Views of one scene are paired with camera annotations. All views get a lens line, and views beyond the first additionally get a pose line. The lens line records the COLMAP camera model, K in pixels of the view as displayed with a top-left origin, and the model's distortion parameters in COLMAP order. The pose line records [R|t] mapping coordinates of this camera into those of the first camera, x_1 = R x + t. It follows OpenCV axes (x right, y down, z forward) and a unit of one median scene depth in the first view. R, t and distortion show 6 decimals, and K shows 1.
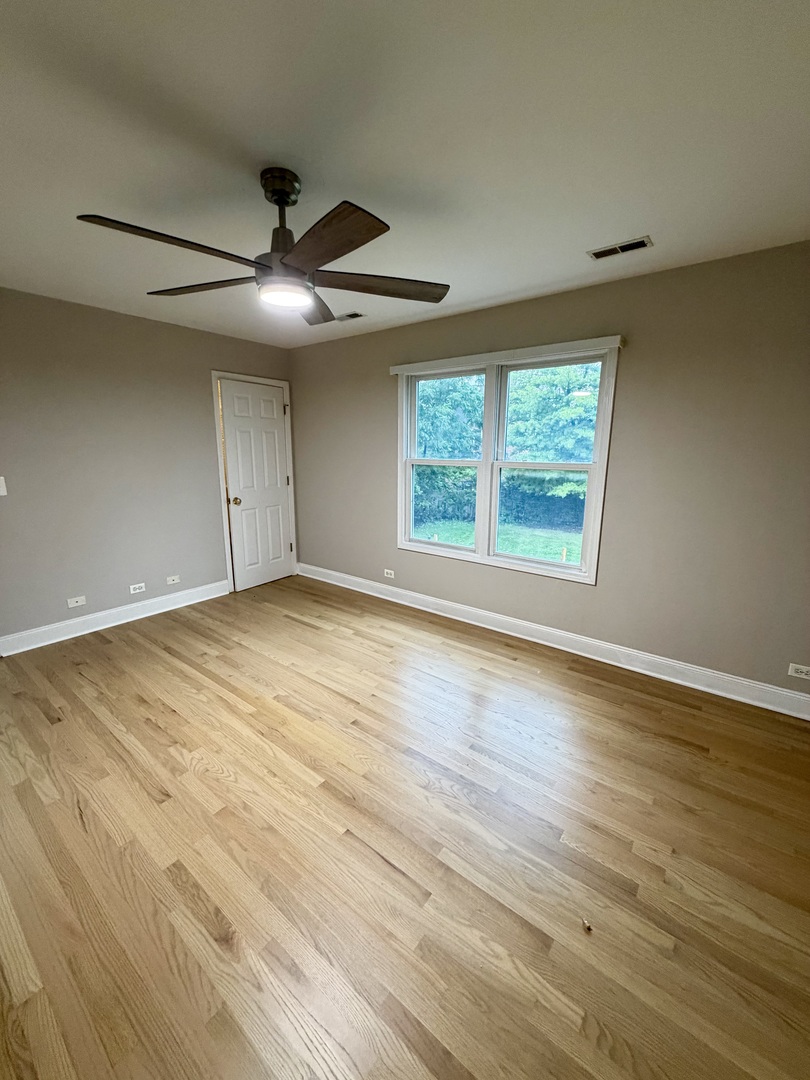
lens RADIAL K [[431.4, 0, 401.1], [0, 431.4, 534.1], [0, 0, 1]] dist [-0.001885, -0.000205]
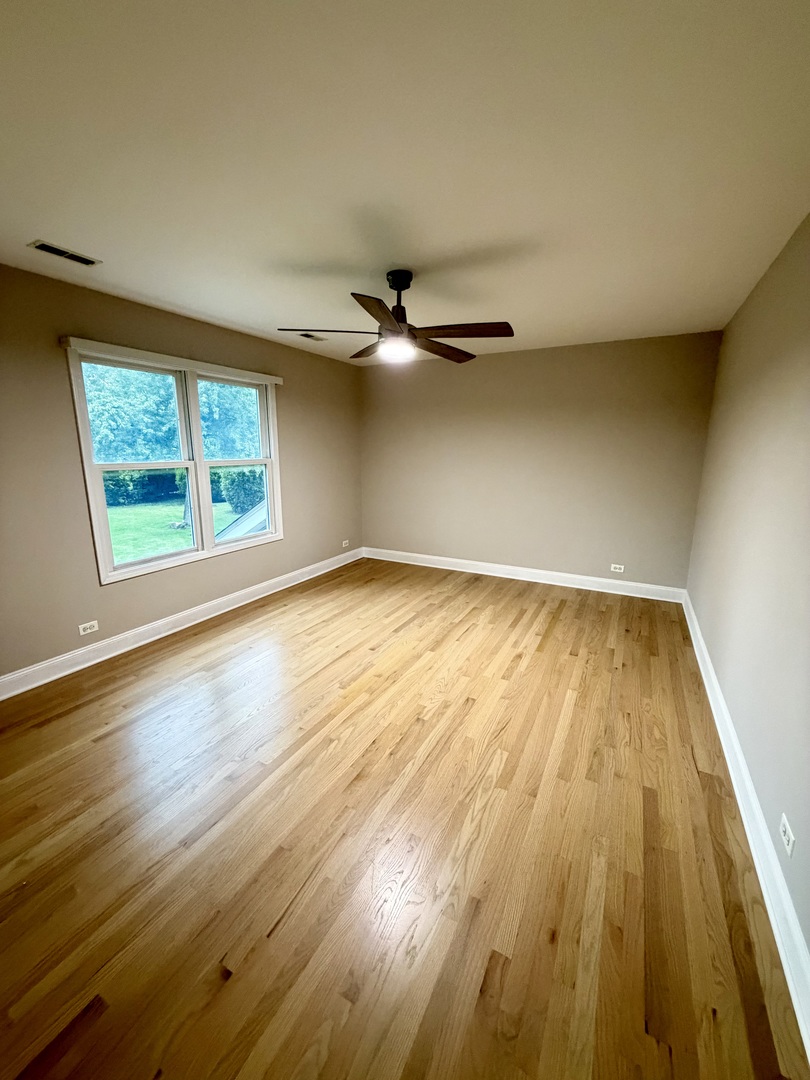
lens RADIAL K [[431.4, 0, 406.0], [0, 431.4, 540.1], [0, 0, 1]] dist [-0.001885, -0.000205]
pose [[-0.178447, -0.217069, 0.959707, -1.326591], [0.188119, 0.949844, 0.249816, -0.214493], [-0.965799, 0.225118, -0.128662, 0.953767]]
